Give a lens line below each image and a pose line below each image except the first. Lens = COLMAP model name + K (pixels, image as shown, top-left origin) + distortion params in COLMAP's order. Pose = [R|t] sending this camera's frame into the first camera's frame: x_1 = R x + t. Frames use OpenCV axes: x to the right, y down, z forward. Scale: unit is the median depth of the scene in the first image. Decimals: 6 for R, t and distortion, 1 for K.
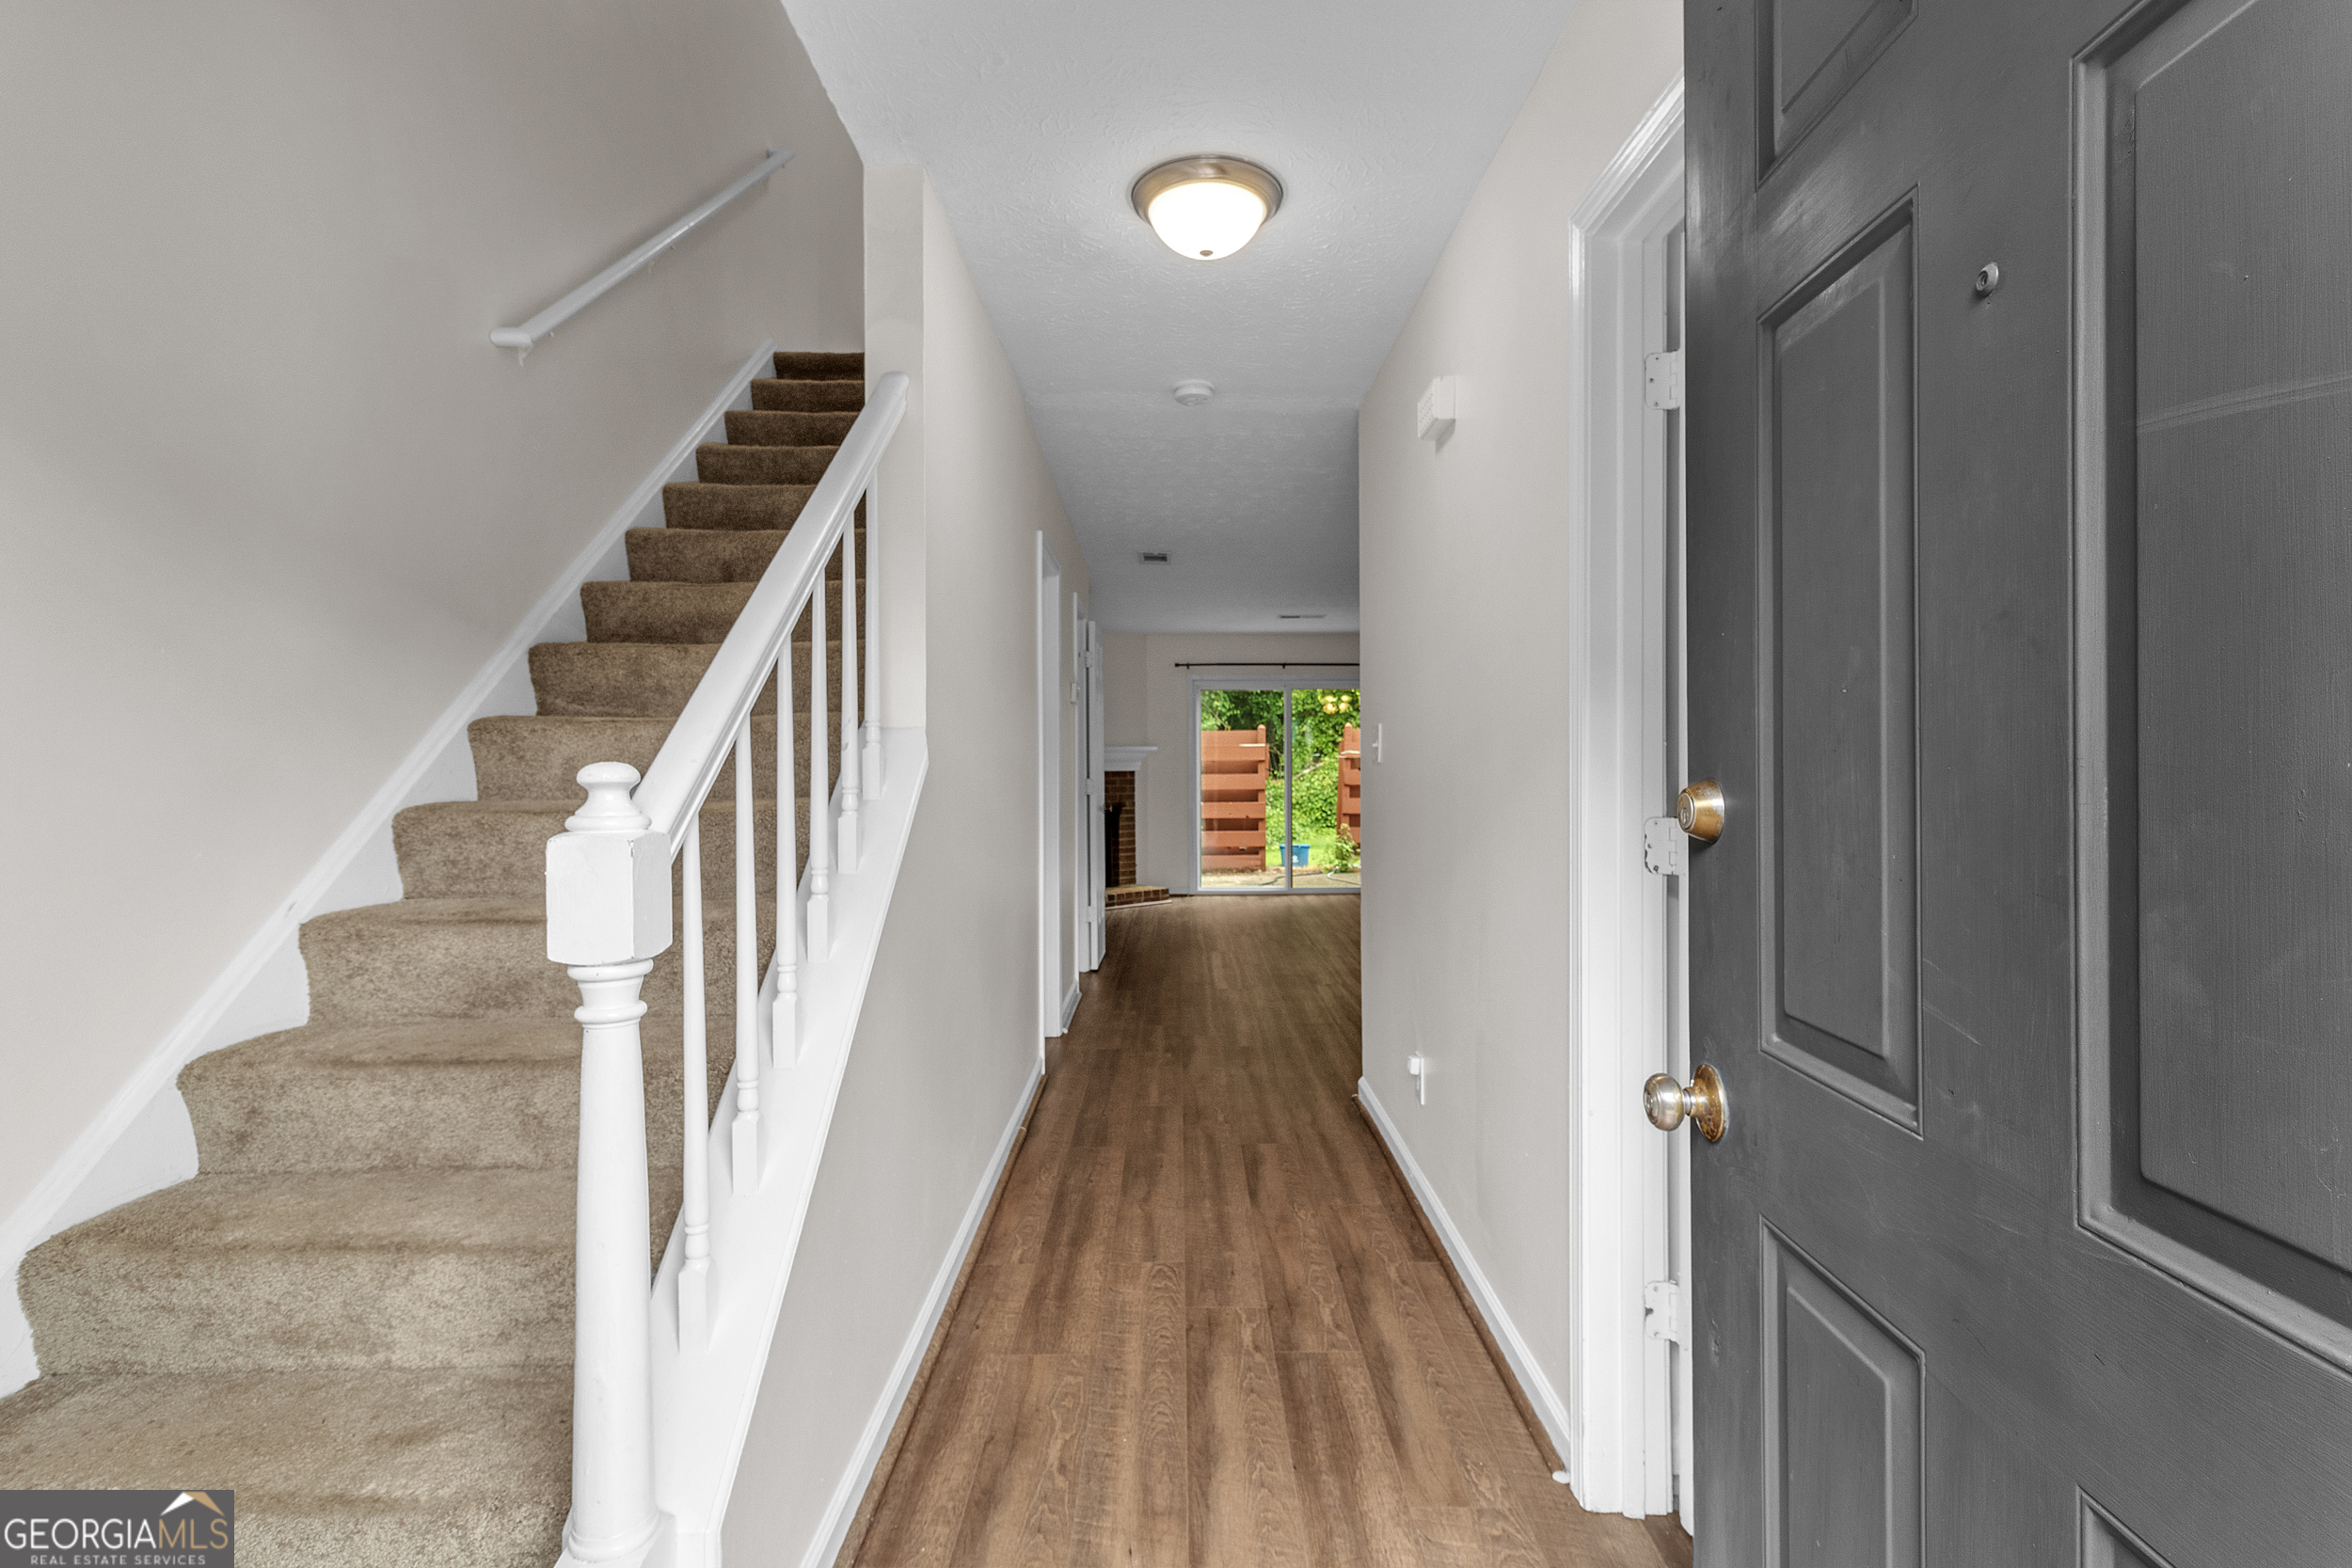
lens RADIAL K [[1111.7, 0, 1170.1], [0, 1111.7, 775.9], [0, 0, 1]] dist [0.003646, 0.001520]
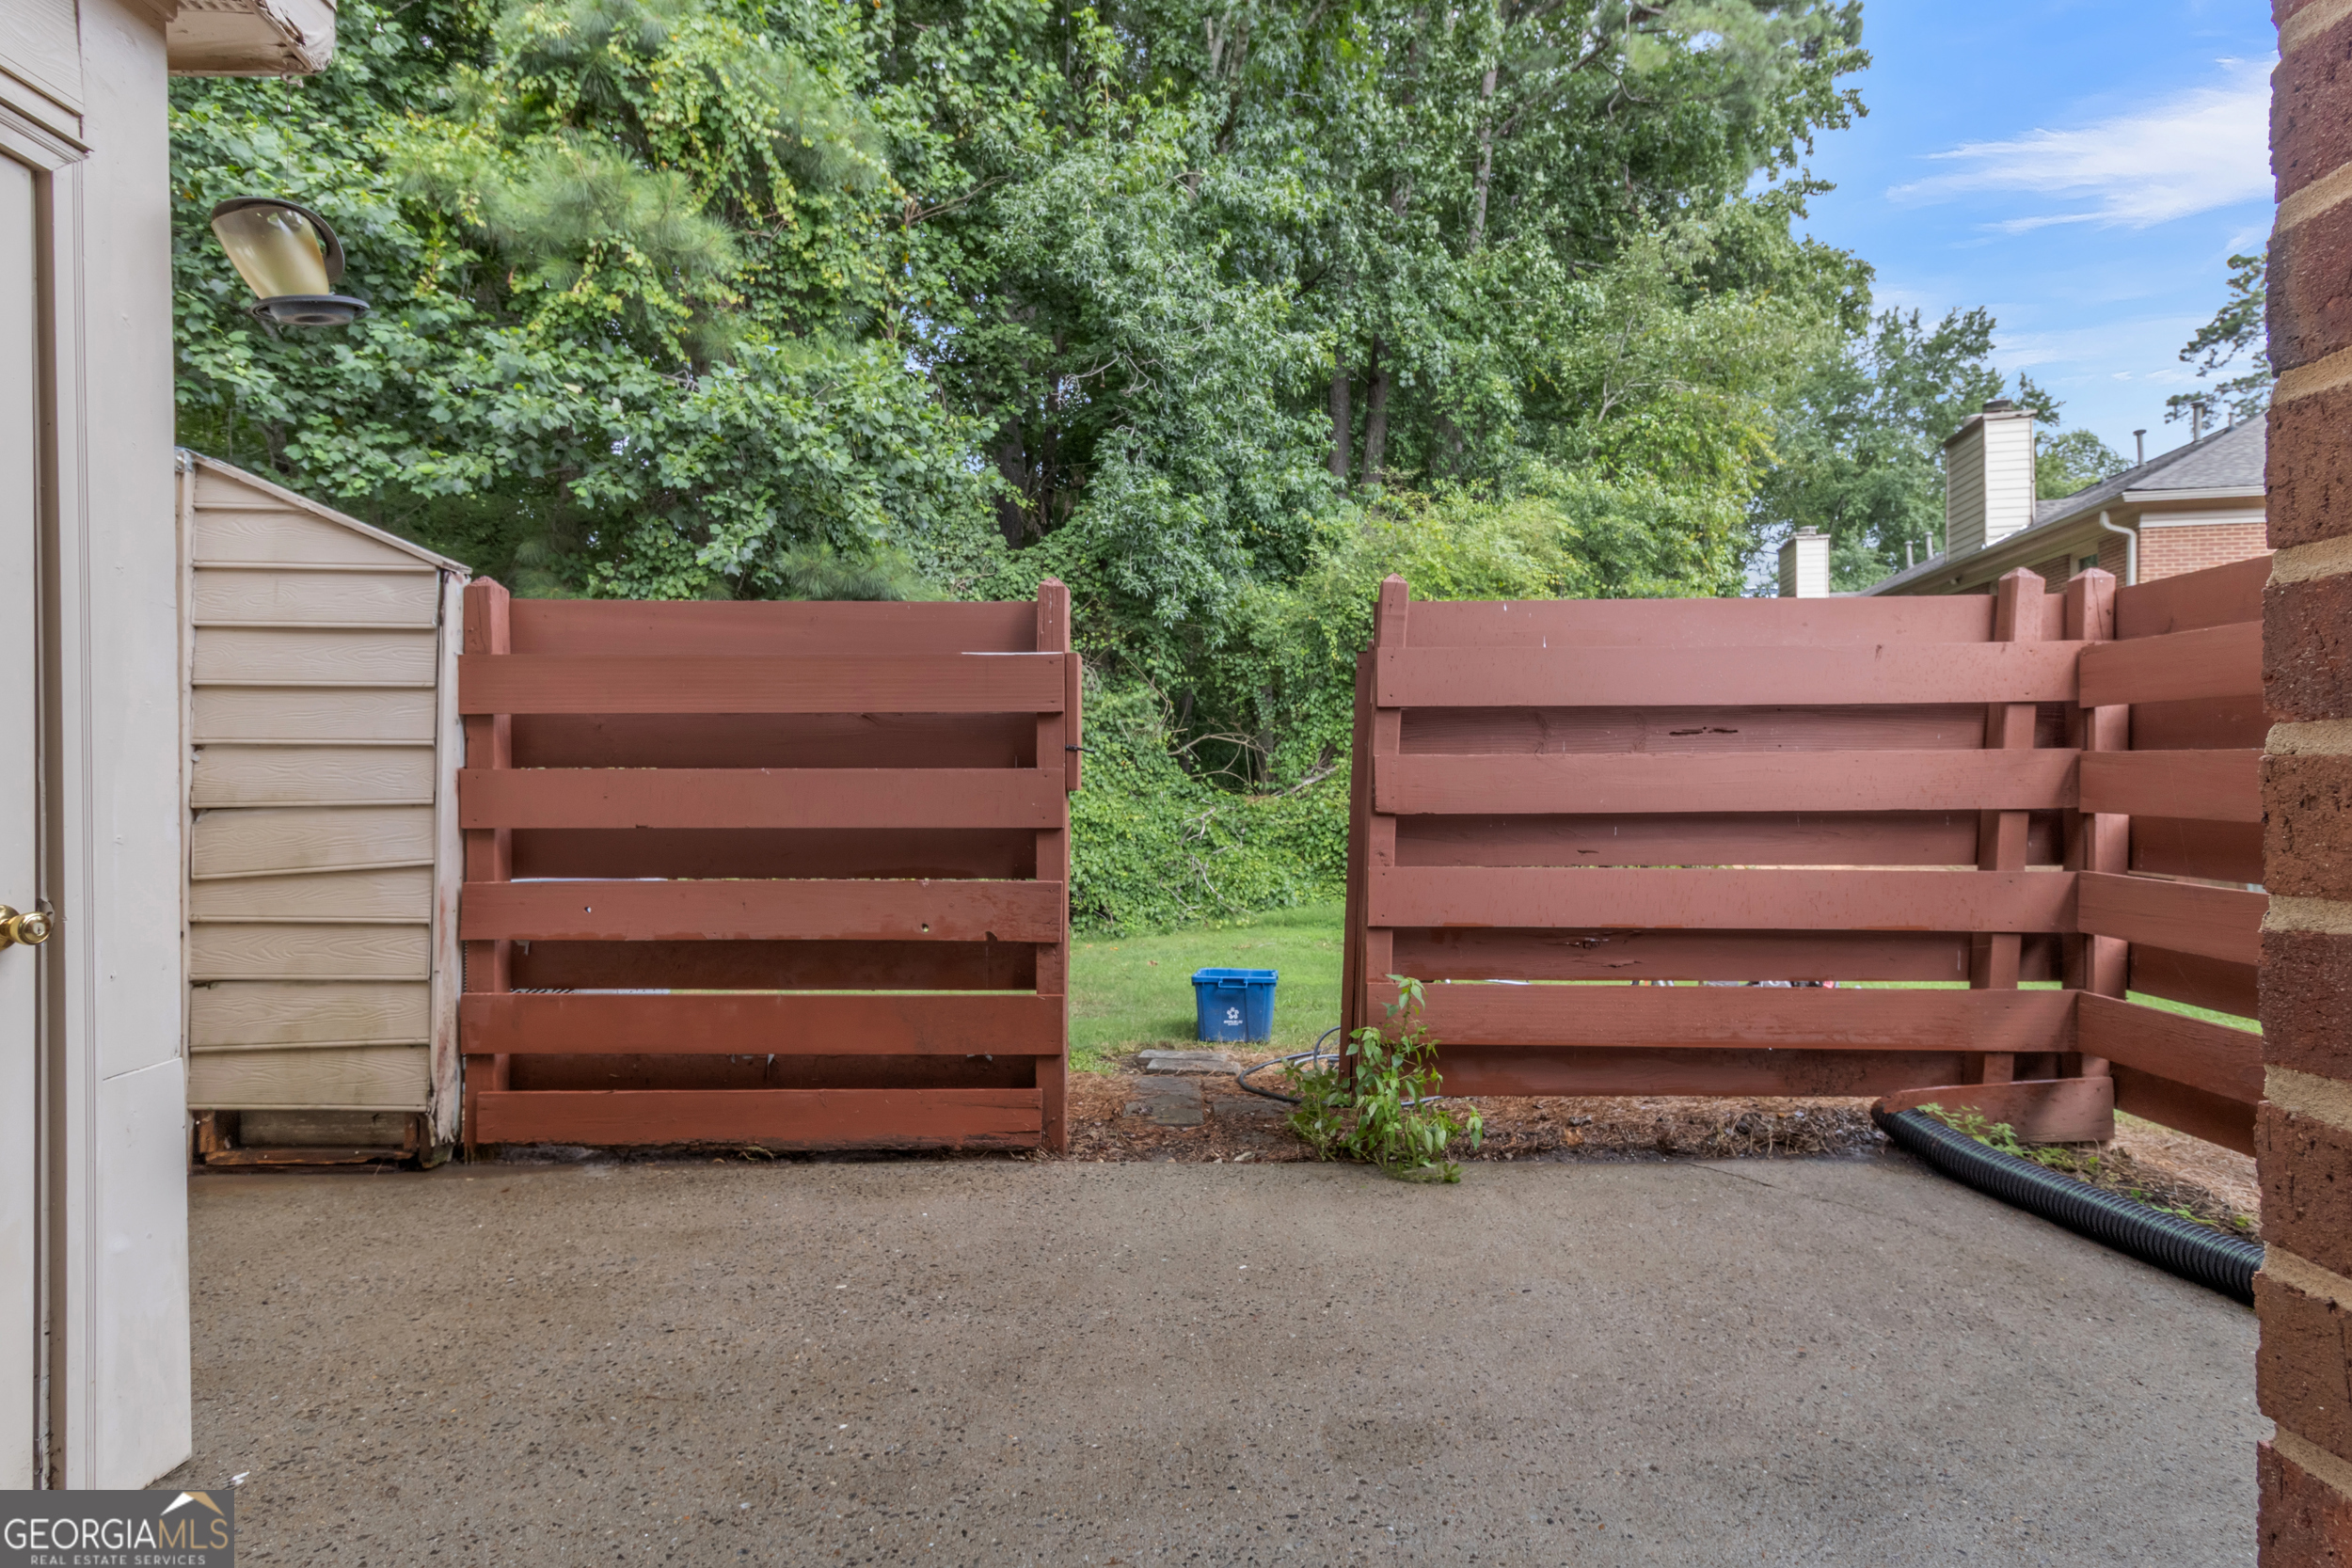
lens RADIAL K [[1122.7, 0, 1193.5], [0, 1122.7, 790.3], [0, 0, 1]] dist [-0.005529, -0.000176]
pose [[0.999997, 0.000947, -0.002074, 0.148549], [-0.000953, 0.999995, -0.003145, 0.005530], [0.002071, 0.003147, 0.999993, 0.957406]]
